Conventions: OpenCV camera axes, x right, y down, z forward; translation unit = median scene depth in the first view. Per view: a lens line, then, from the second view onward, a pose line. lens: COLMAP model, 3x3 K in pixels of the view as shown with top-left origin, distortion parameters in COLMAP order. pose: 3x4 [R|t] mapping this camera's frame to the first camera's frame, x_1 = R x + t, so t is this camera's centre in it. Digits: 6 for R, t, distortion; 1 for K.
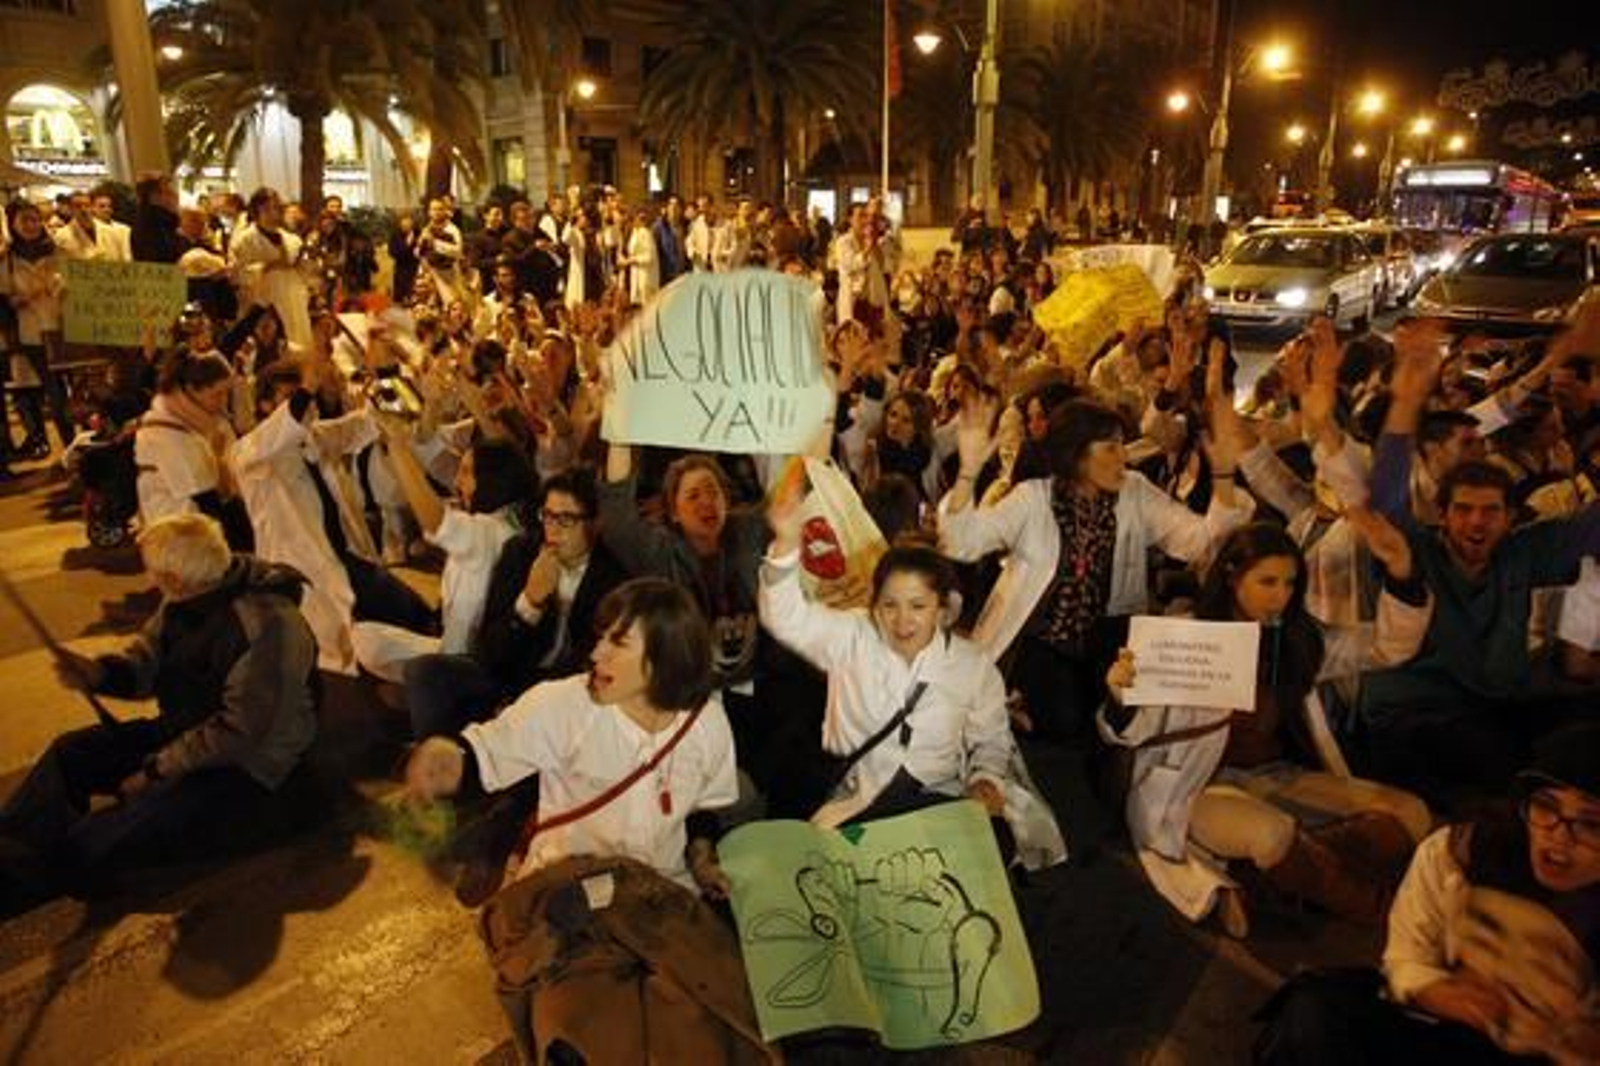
lens RADIAL K [[991.8, 0, 784.3], [0, 991.8, 527.9], [0, 0, 1]] dist [-0.071851, 0.033148]
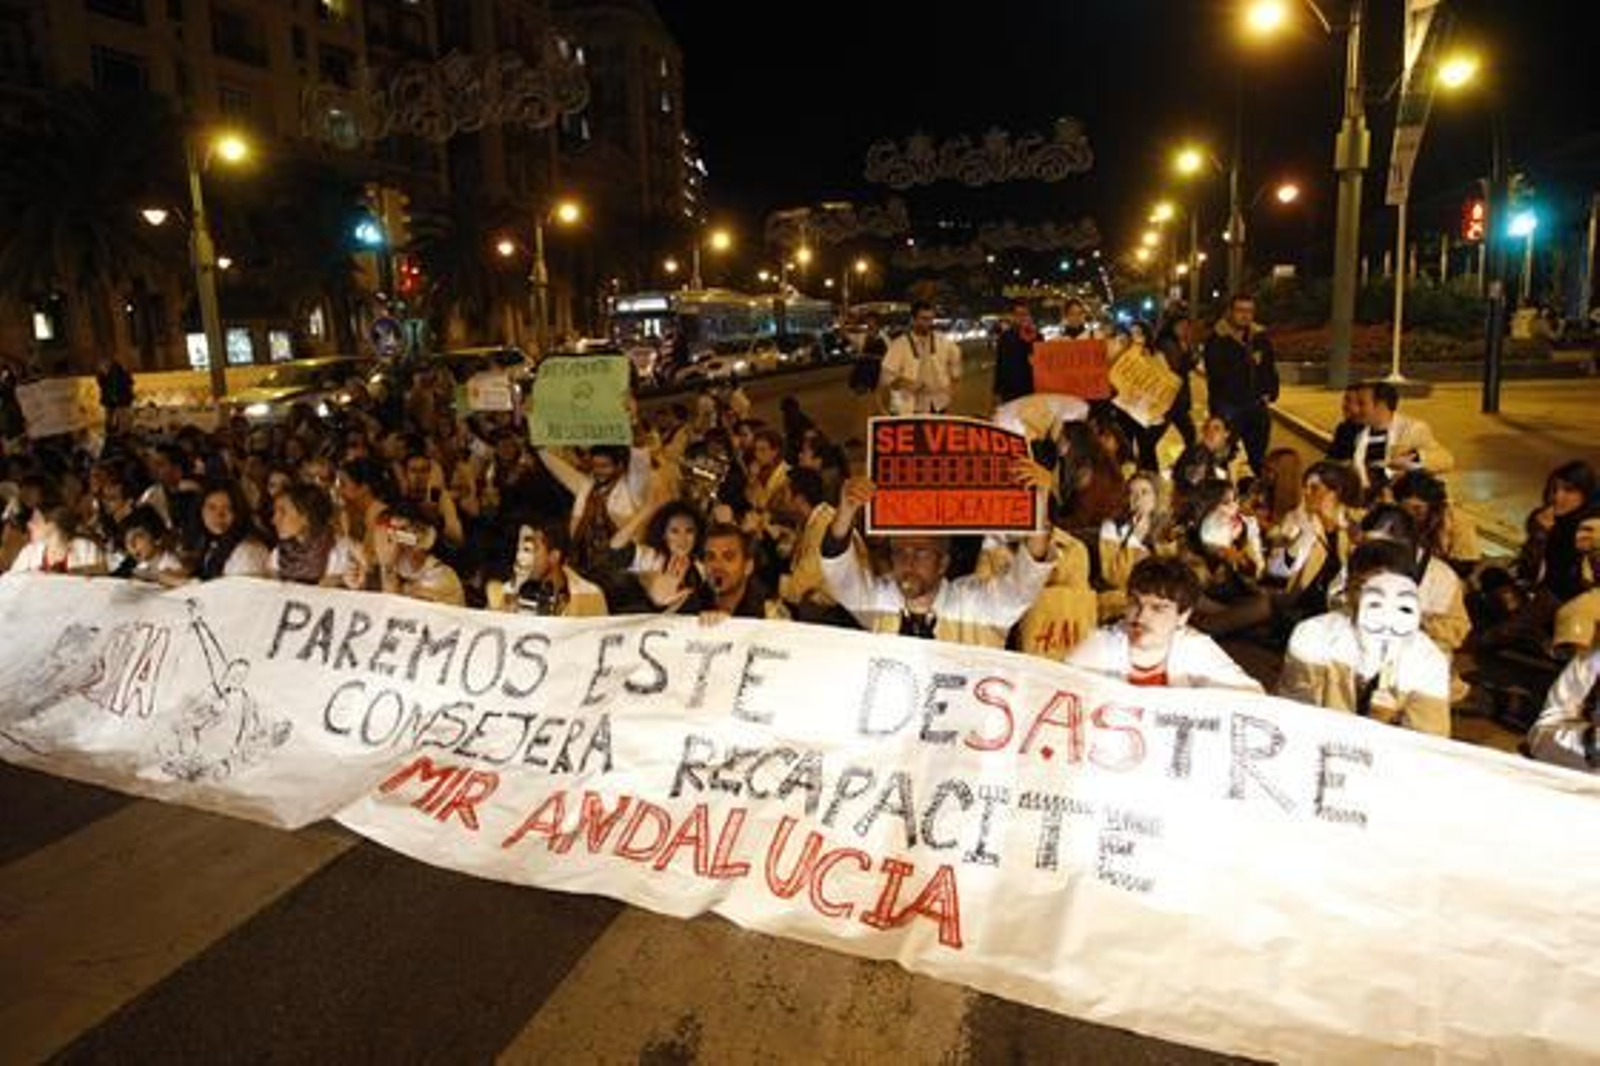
lens RADIAL K [[991.8, 0, 801.6], [0, 991.8, 518.9], [0, 0, 1]] dist [-0.071851, 0.033148]
pose [[0.925532, -0.099654, 0.365321, 0.467391], [0.144358, 0.984750, -0.097102, 0.106015], [-0.350073, 0.142608, 0.925803, -0.350473]]
